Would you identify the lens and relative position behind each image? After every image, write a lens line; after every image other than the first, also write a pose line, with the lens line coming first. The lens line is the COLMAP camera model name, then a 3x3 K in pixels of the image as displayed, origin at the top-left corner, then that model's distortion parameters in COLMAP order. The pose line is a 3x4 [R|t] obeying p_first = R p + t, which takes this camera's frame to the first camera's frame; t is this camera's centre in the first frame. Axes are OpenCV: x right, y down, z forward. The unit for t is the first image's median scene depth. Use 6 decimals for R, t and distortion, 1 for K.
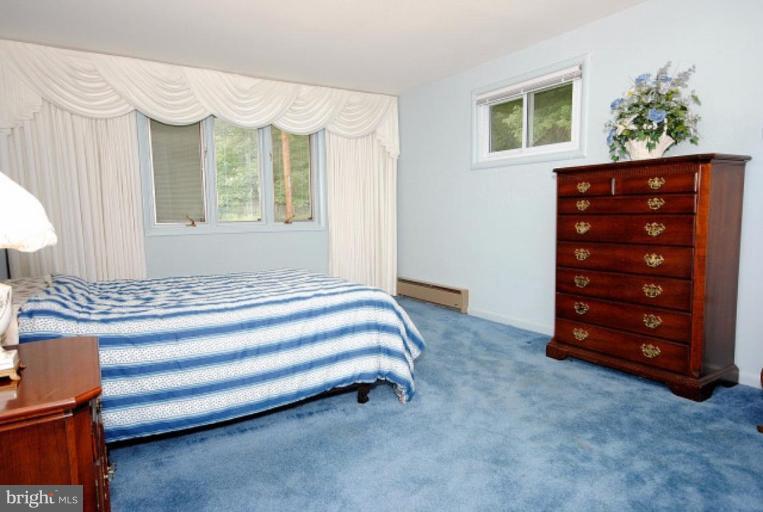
lens RADIAL K [[514.9, 0, 381.5], [0, 514.9, 256.0], [0, 0, 1]] dist [0.014434, 0.004811]
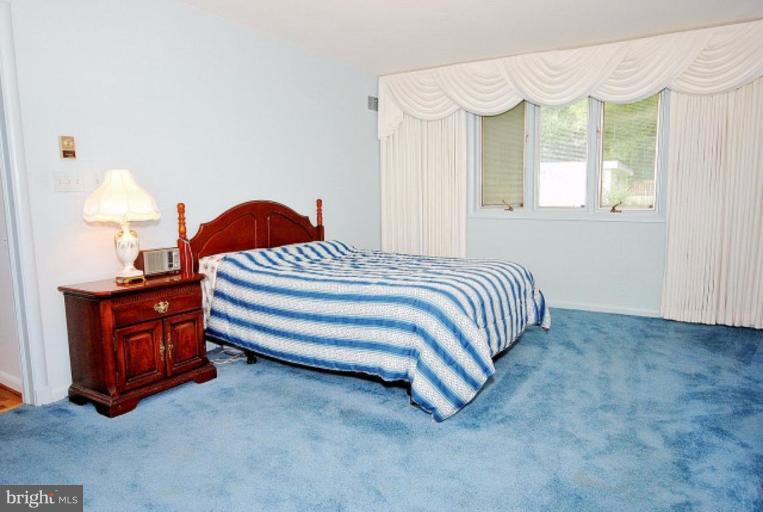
lens RADIAL K [[514.9, 0, 381.5], [0, 514.9, 256.0], [0, 0, 1]] dist [0.014434, 0.004811]
pose [[0.417347, 0.121063, -0.900647, 0.493805], [-0.082482, 0.992042, 0.095127, -0.047015], [0.904996, 0.034587, 0.424012, 0.343831]]
